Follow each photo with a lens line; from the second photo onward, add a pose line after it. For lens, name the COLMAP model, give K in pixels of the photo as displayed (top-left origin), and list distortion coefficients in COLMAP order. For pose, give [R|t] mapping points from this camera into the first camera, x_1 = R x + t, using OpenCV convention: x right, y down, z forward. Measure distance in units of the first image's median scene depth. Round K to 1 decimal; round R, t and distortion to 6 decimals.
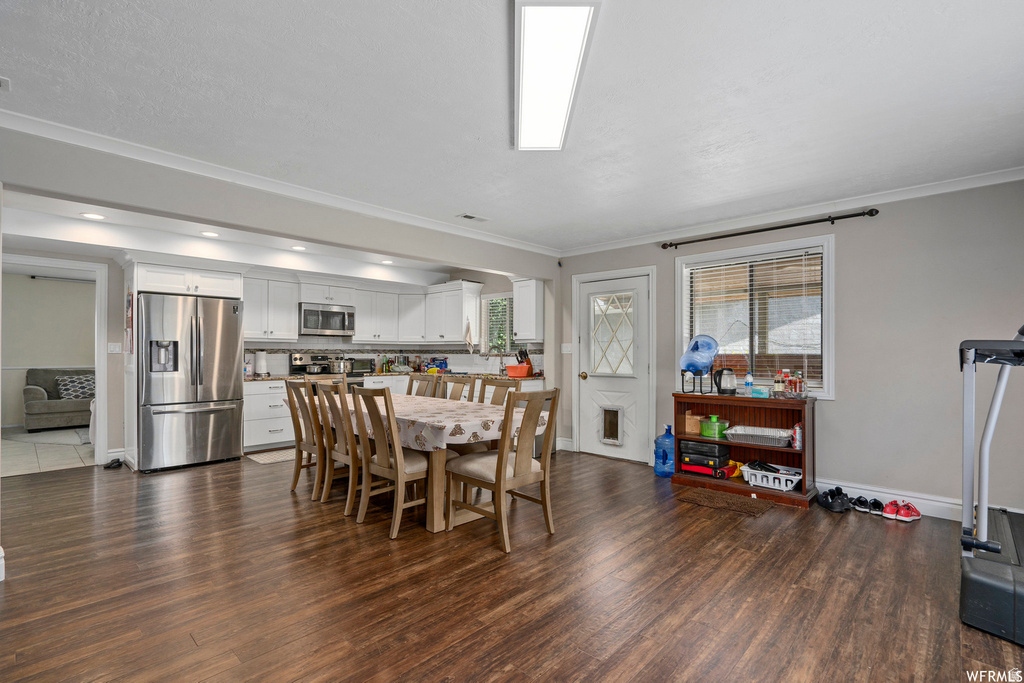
lens RADIAL K [[466.0, 0, 513.1], [0, 466.0, 359.3], [0, 0, 1]] dist [-0.002567, 0.000953]
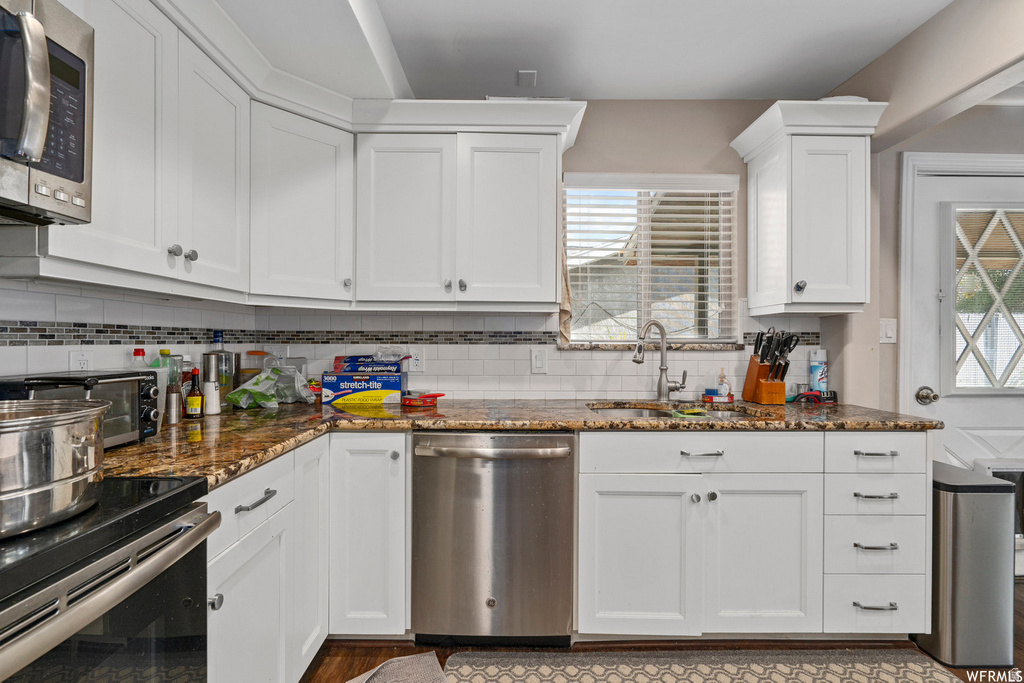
lens RADIAL K [[466.0, 0, 513.2], [0, 466.0, 343.1], [0, 0, 1]] dist [-0.002567, 0.000953]
pose [[0.726702, -0.002780, 0.686947, -0.362591], [0.007498, 0.999964, -0.003885, -0.012352], [-0.686912, 0.007974, 0.726697, 0.847476]]
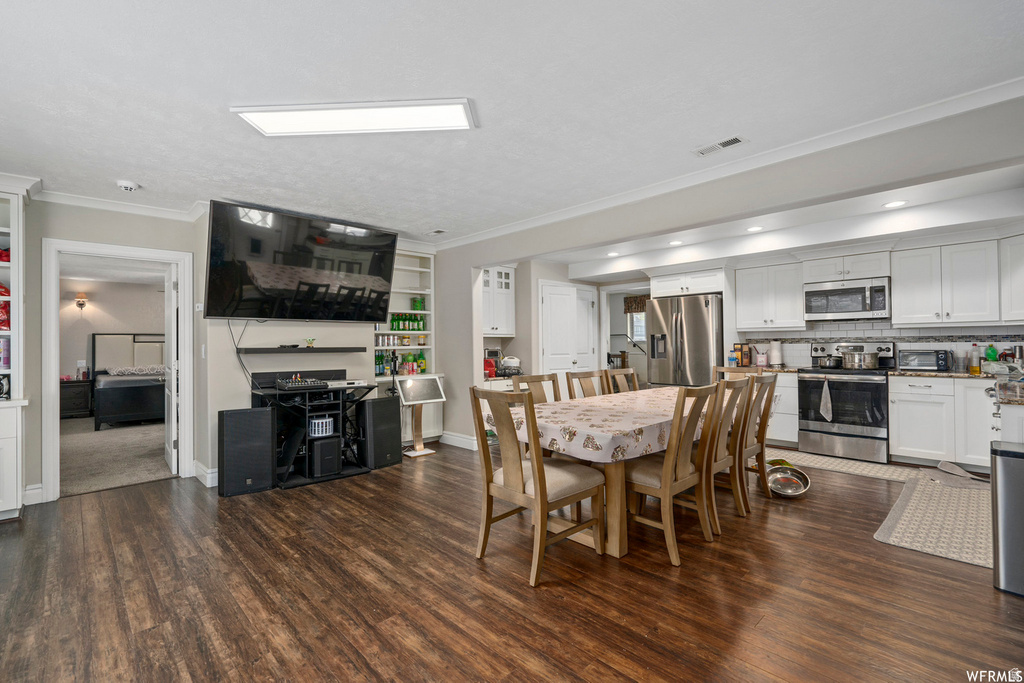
lens RADIAL K [[466.0, 0, 508.7], [0, 466.0, 336.2], [0, 0, 1]] dist [-0.002567, 0.000953]
pose [[-0.049944, -0.012819, -0.998670, 0.417065], [0.002407, 0.999913, -0.012955, -0.015383], [0.998749, -0.003051, -0.049909, 0.485221]]
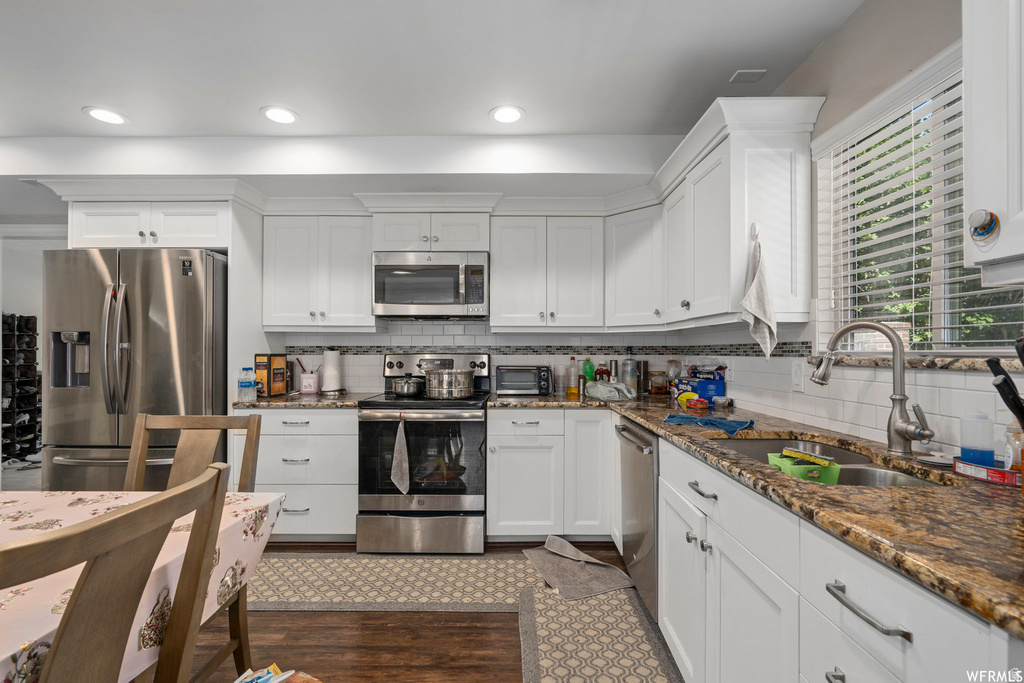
lens RADIAL K [[466.0, 0, 512.8], [0, 466.0, 353.8], [0, 0, 1]] dist [-0.002567, 0.000953]
pose [[0.683828, 0.000857, -0.729643, 0.009242], [-0.009106, 0.999931, -0.007359, -0.010785], [0.729587, 0.011676, 0.683788, 0.748823]]
